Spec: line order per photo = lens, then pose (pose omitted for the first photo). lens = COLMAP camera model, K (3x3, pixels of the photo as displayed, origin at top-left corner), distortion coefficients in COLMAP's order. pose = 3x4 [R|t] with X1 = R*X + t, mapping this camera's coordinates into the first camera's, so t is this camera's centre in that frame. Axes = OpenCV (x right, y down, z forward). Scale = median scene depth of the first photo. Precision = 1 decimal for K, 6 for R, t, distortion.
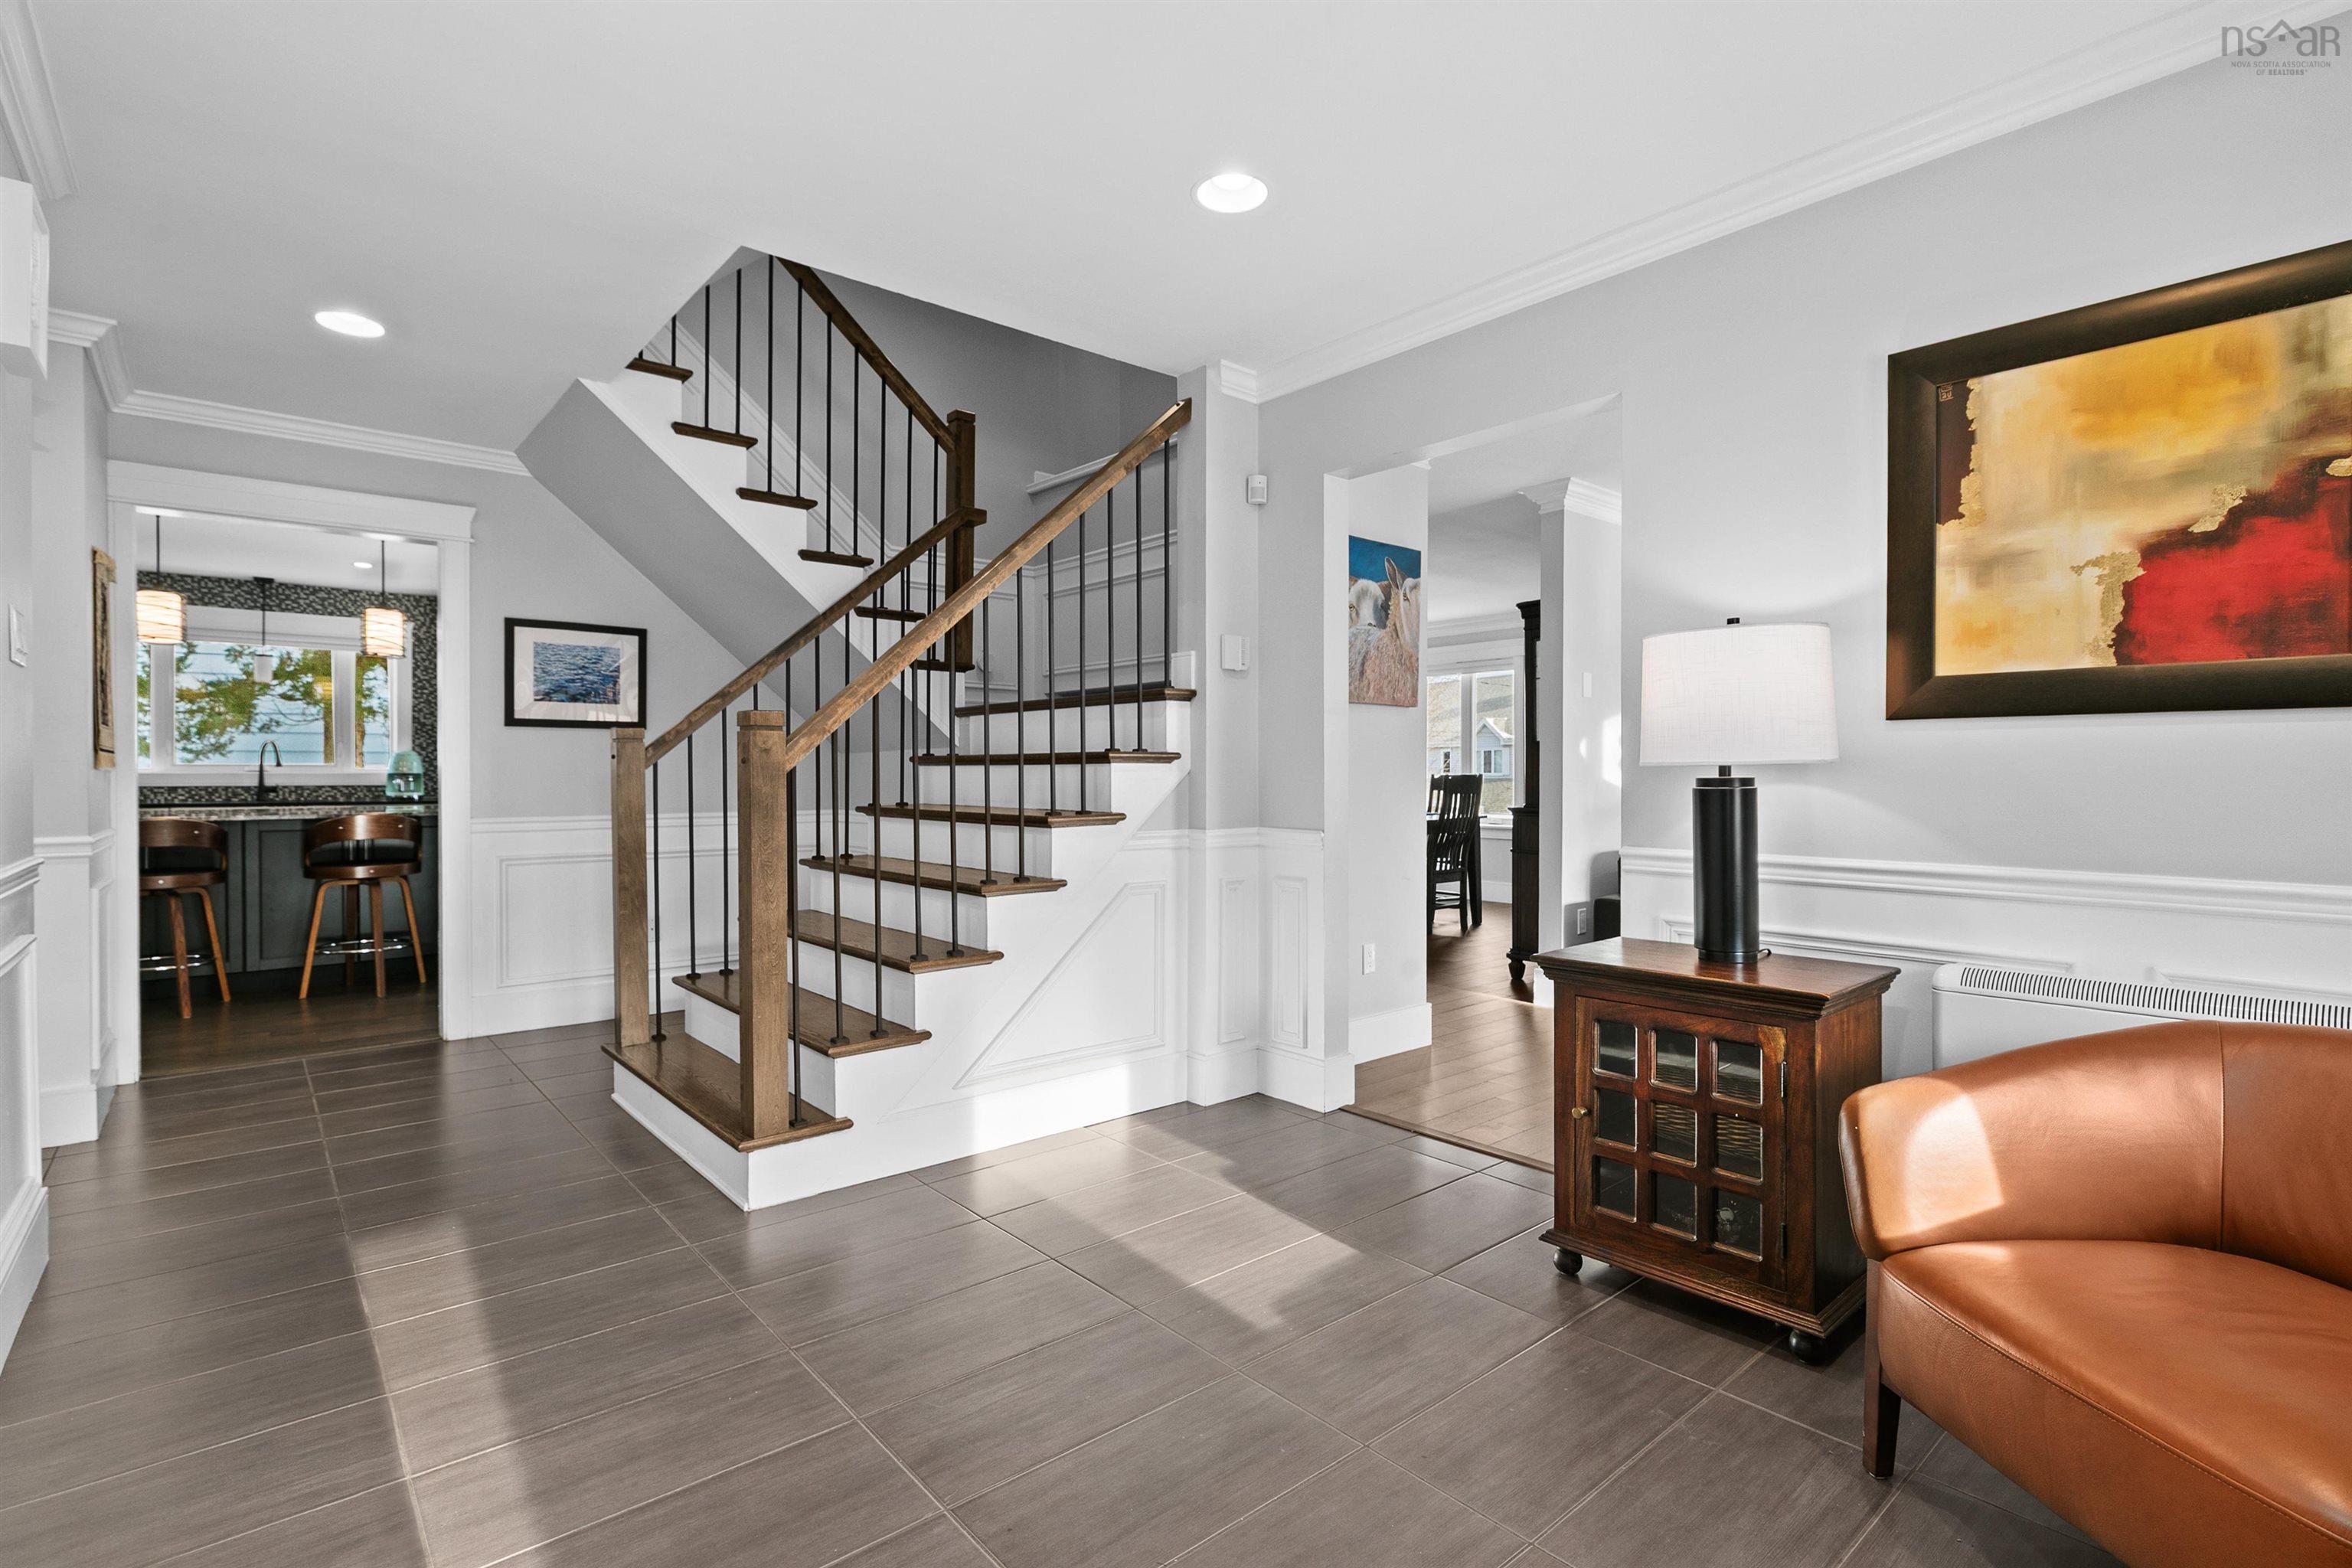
lens RADIAL K [[1140.7, 0, 1151.6], [0, 1140.7, 782.0], [0, 0, 1]] dist [0.007023, -0.002816]
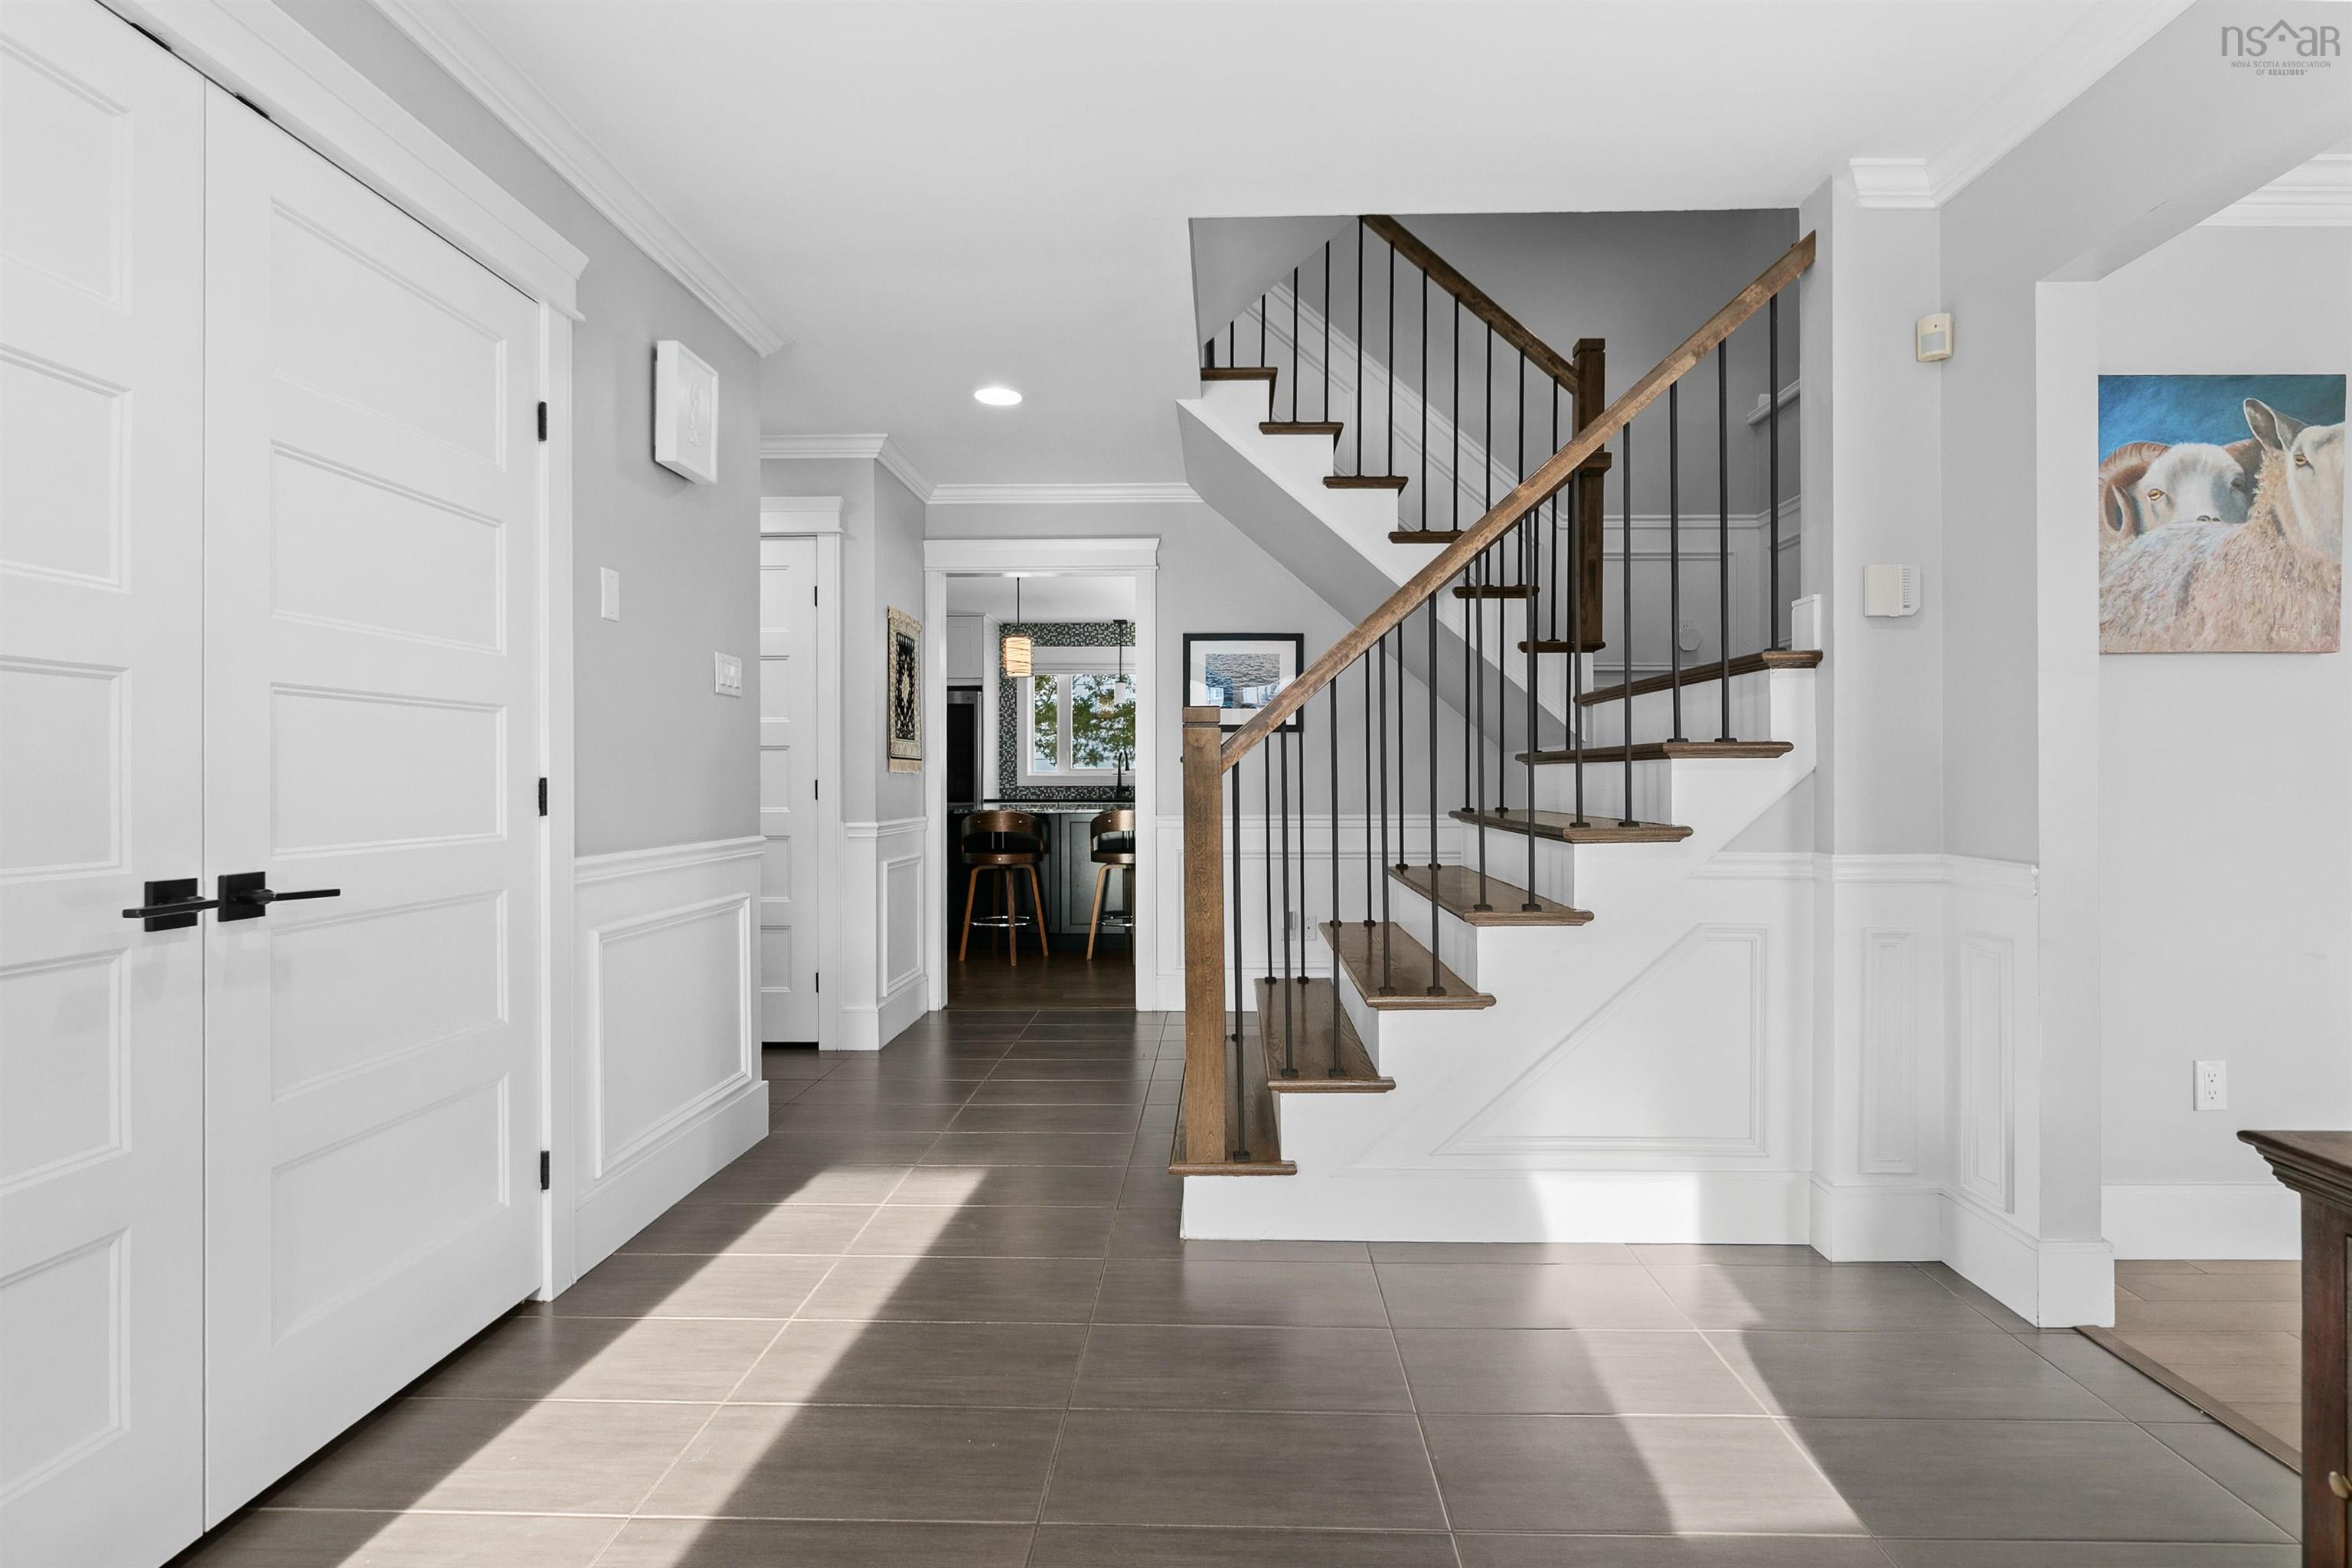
lens RADIAL K [[1140.7, 0, 1179.1], [0, 1140.7, 777.7], [0, 0, 1]] dist [0.007023, -0.002816]
pose [[0.744725, -0.001120, -0.667370, 0.206734], [-0.002595, 0.999986, -0.004574, 0.000107], [0.667366, 0.005138, 0.744712, 0.223048]]
